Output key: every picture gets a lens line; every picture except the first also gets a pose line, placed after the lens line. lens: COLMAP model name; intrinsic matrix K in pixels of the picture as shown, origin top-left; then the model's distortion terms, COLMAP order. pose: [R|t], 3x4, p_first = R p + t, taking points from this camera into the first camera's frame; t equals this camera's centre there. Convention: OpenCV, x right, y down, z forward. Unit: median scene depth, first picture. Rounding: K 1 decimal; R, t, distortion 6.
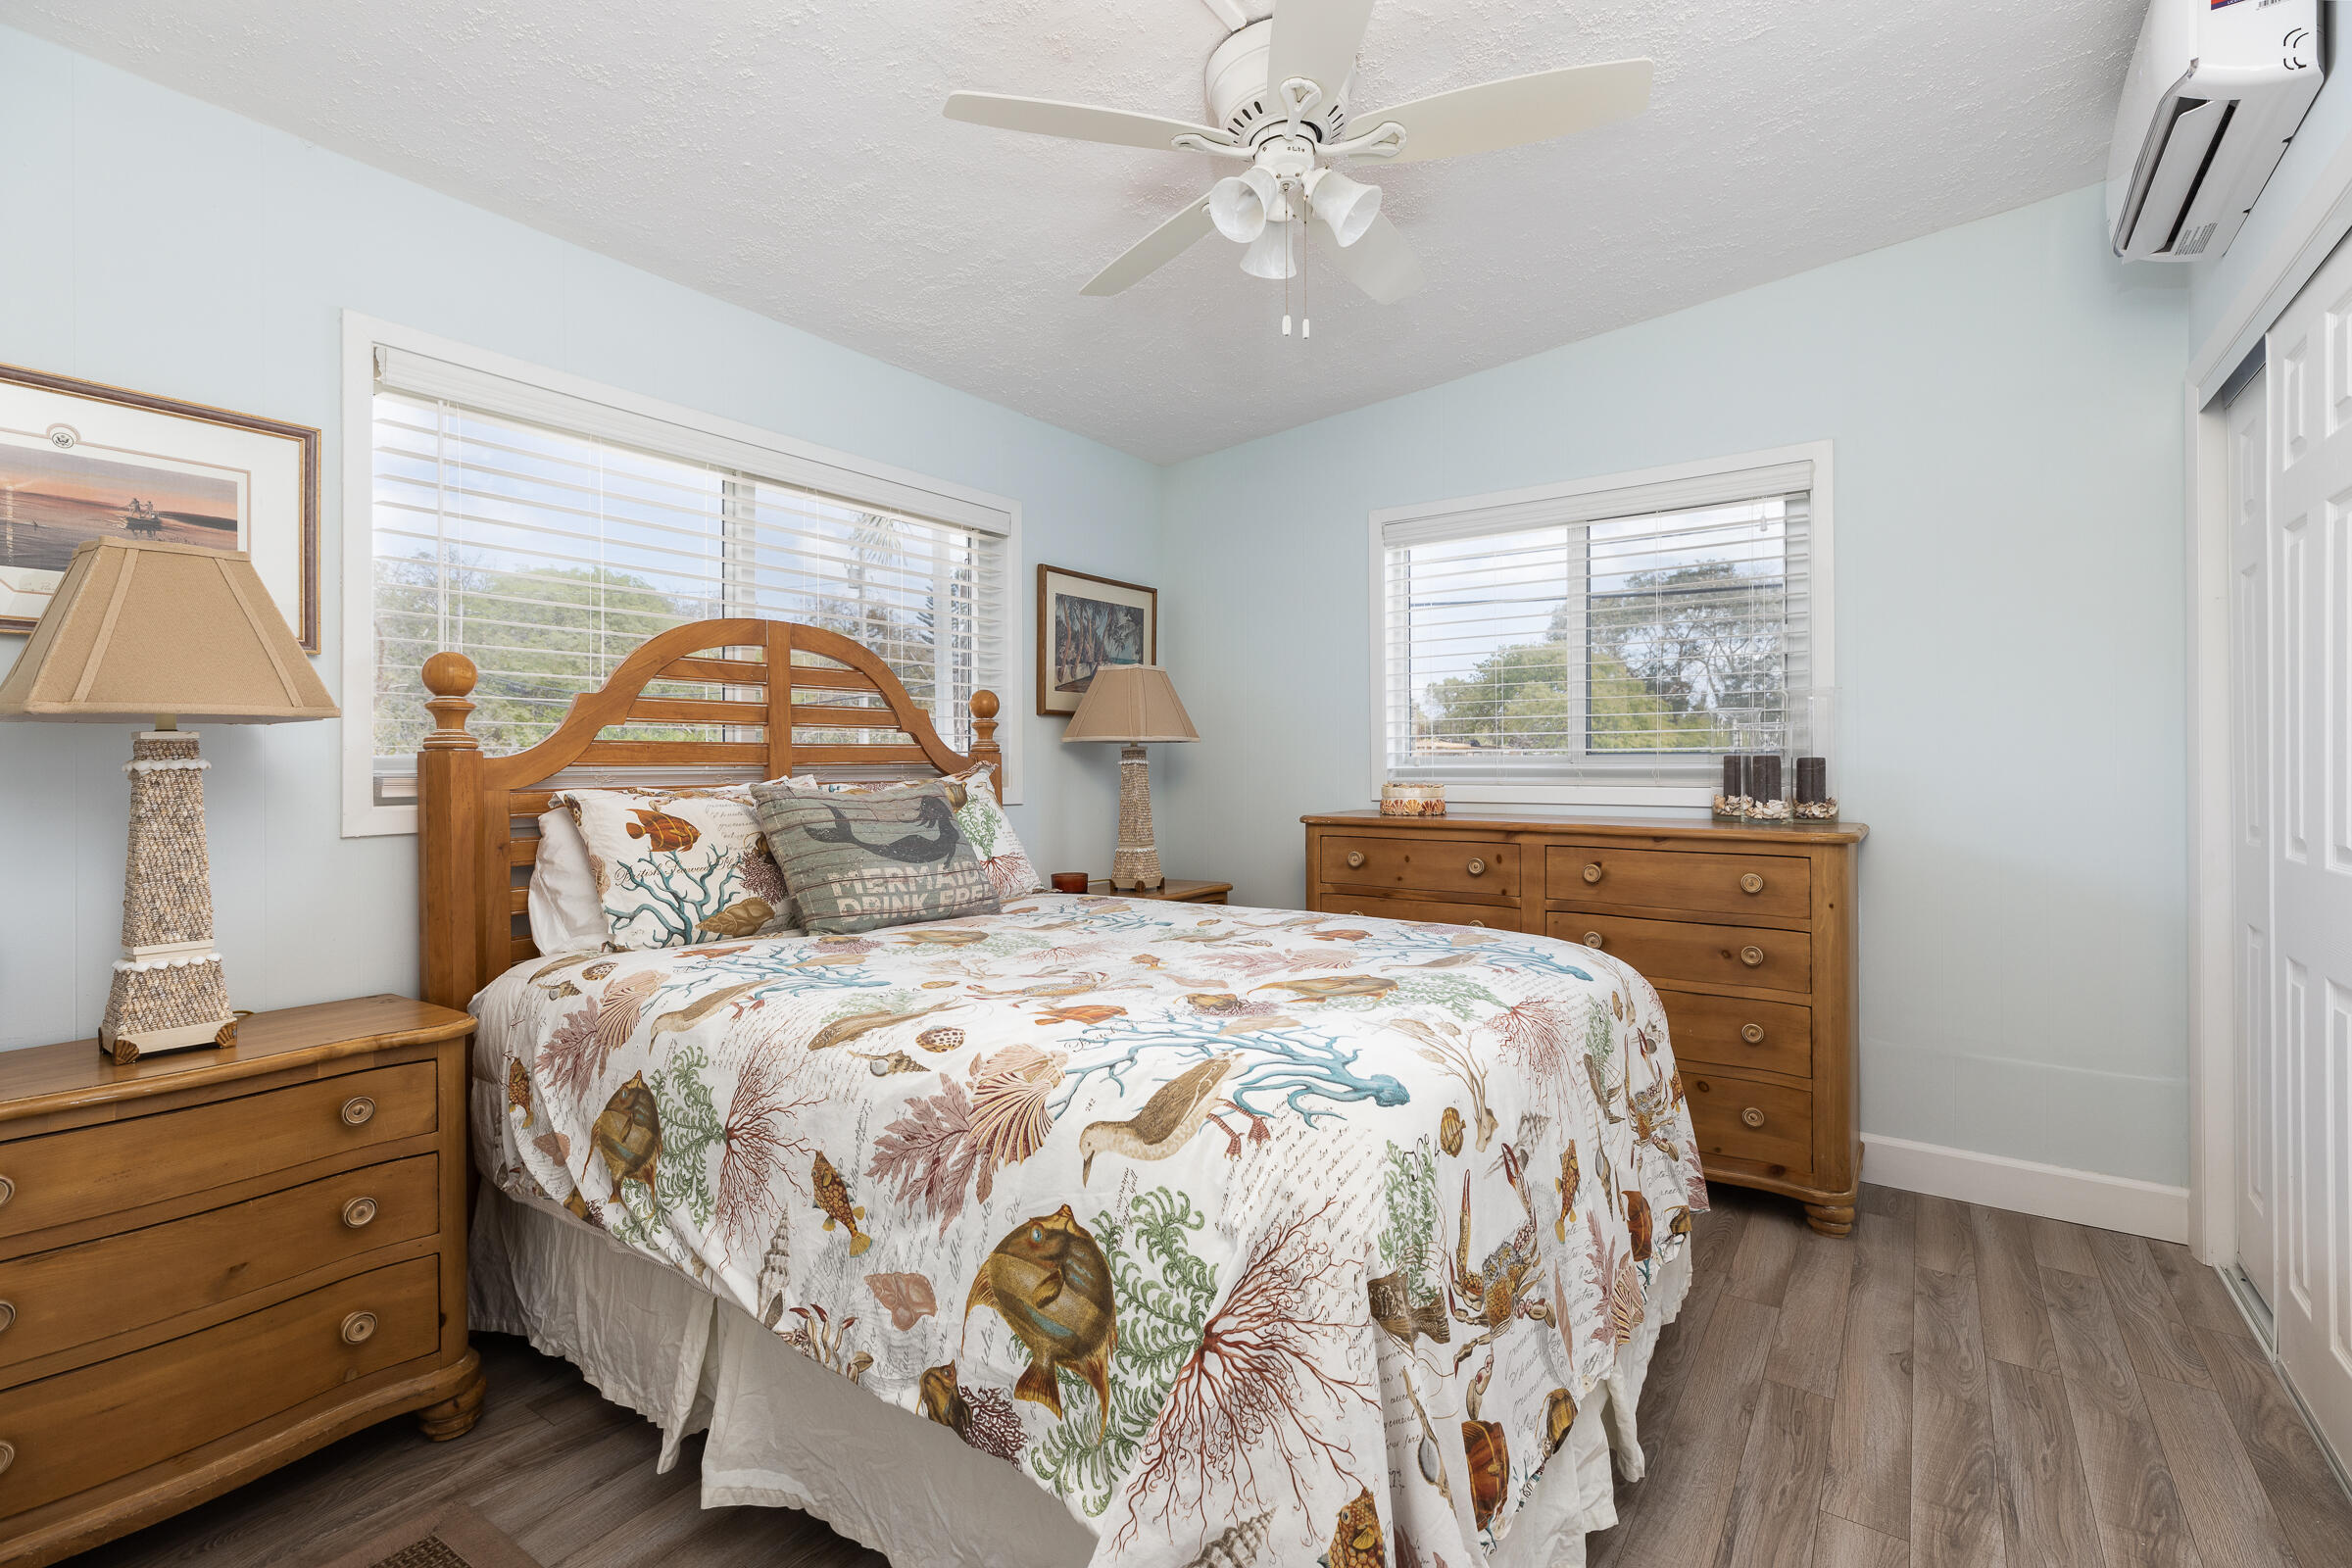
lens RADIAL K [[1052.5, 0, 1169.0], [0, 1052.5, 778.4], [0, 0, 1]] dist [0.003141, 0.000152]
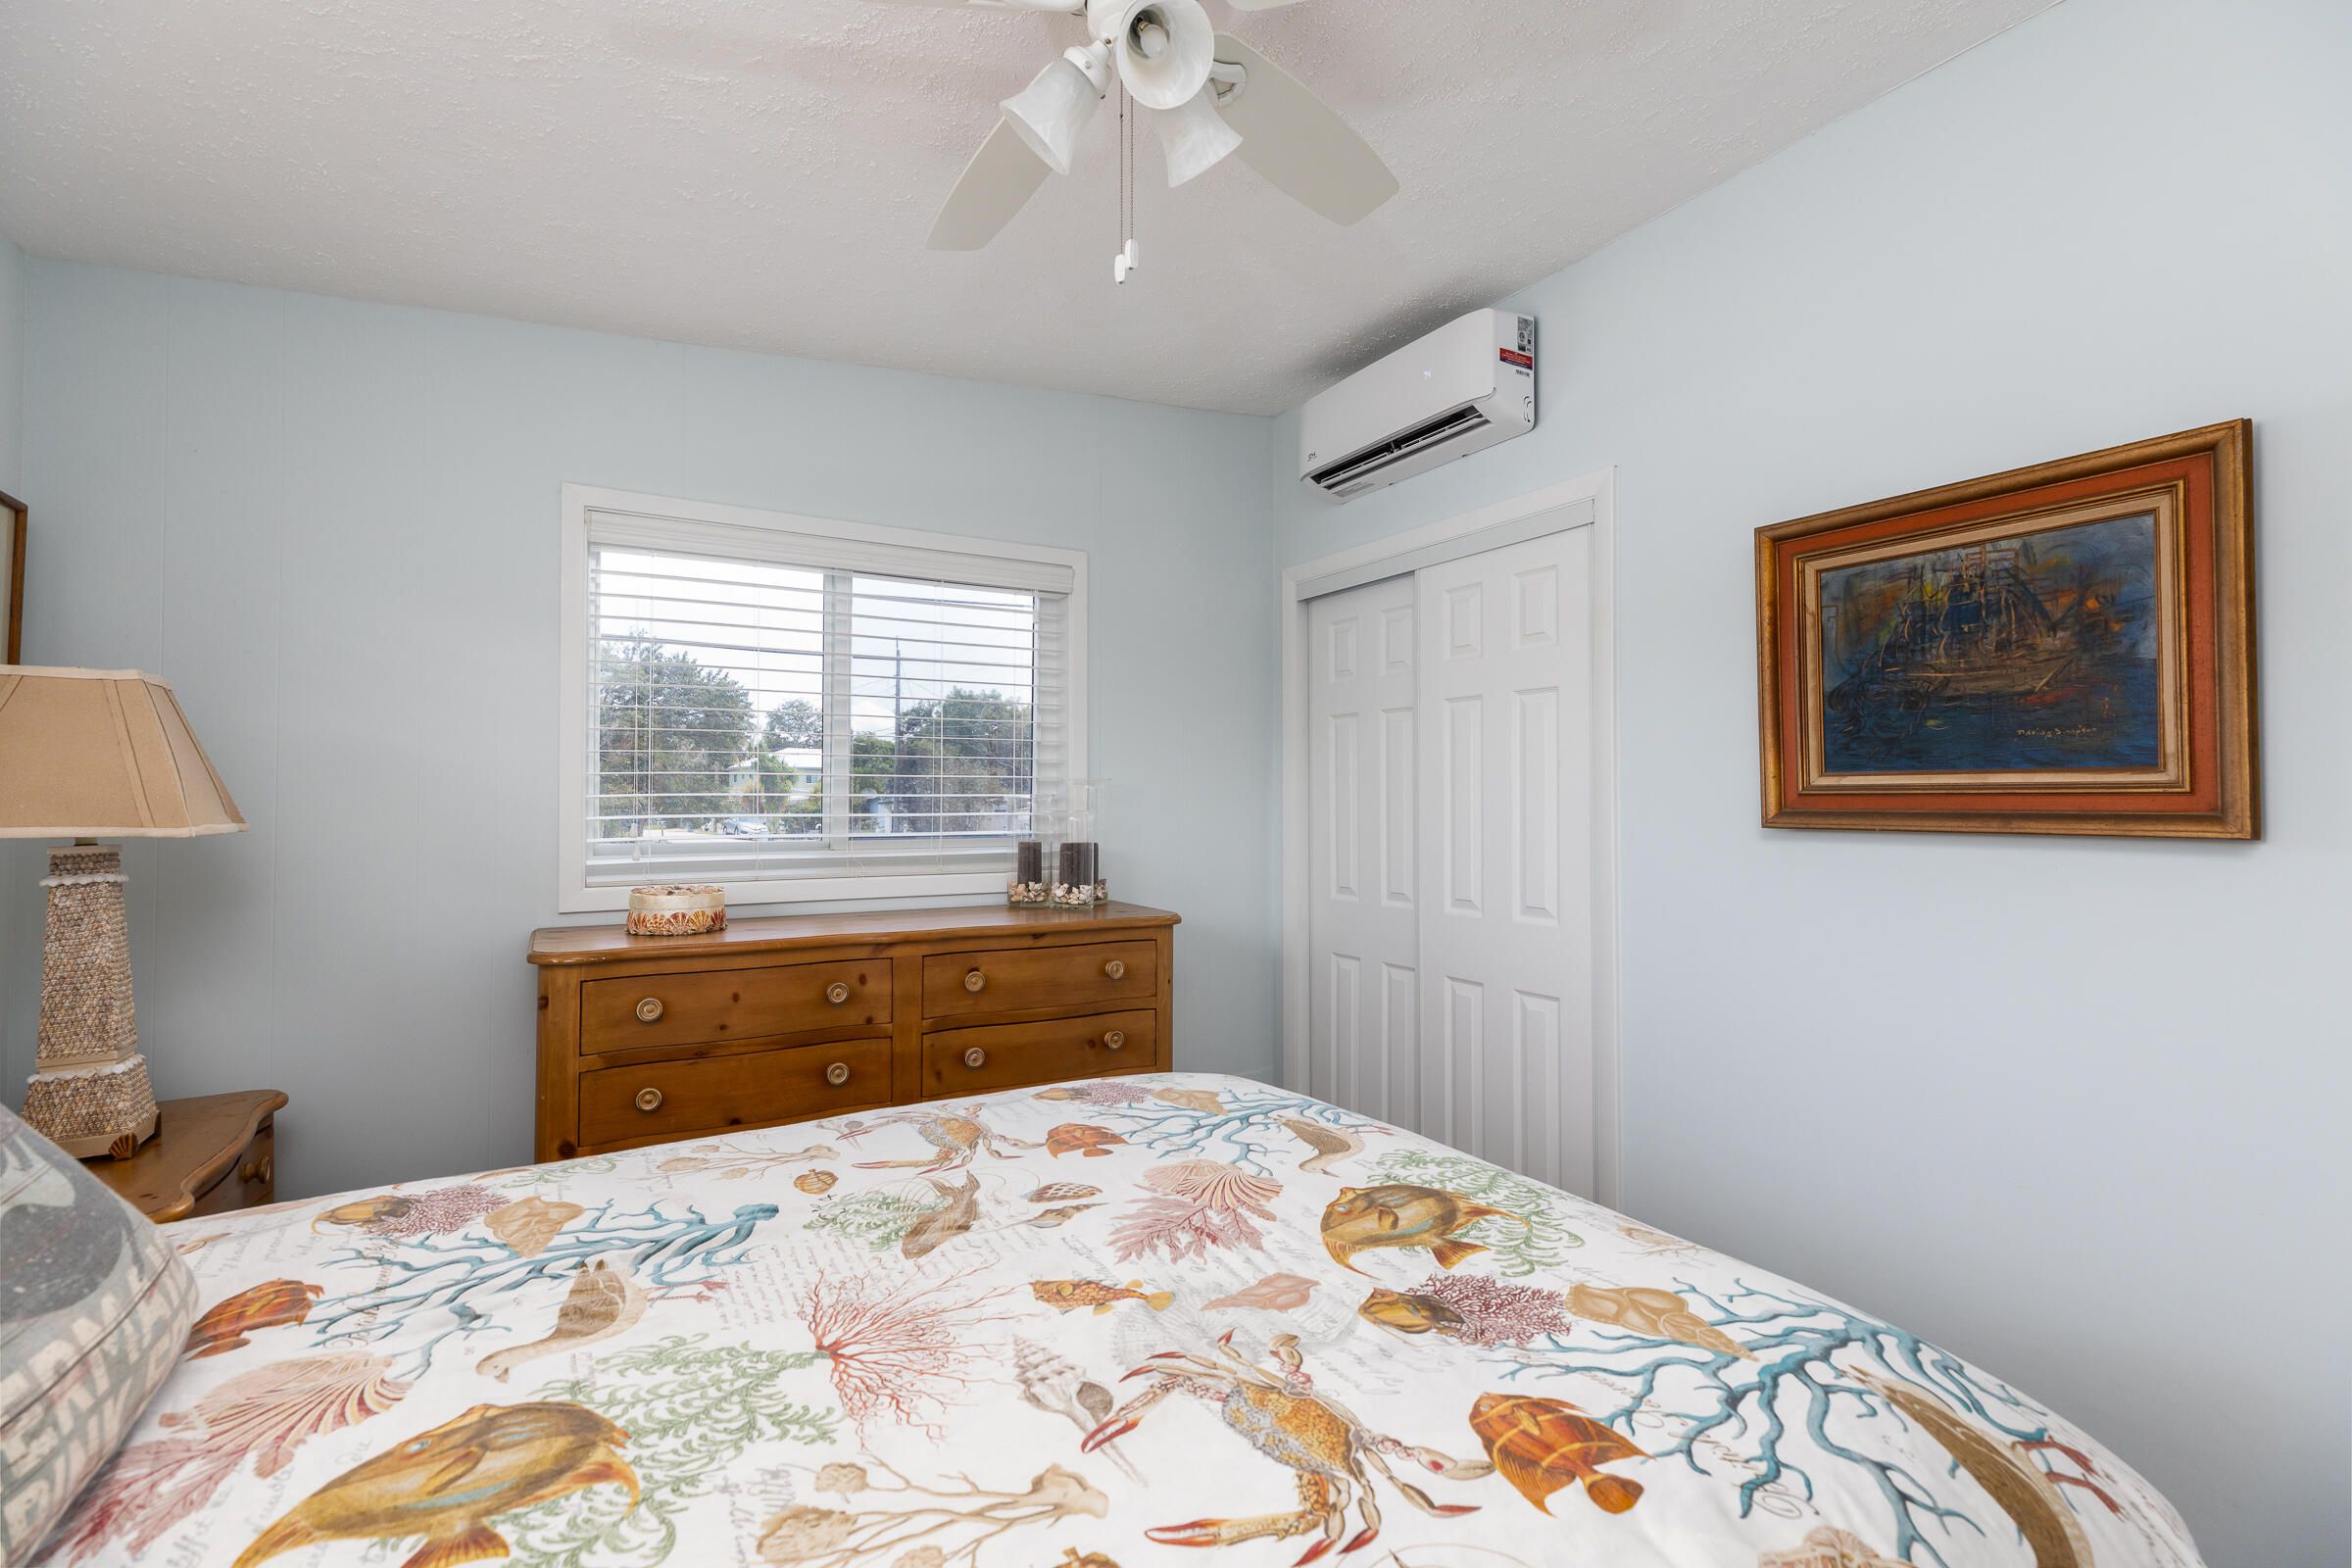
lens RADIAL K [[1052.5, 0, 1169.0], [0, 1052.5, 778.4], [0, 0, 1]] dist [0.003141, 0.000152]
pose [[0.420558, 0.020656, 0.907030, -0.322995], [0.013632, 0.999484, -0.029082, -0.050903], [-0.907163, 0.024596, 0.420060, 0.459457]]
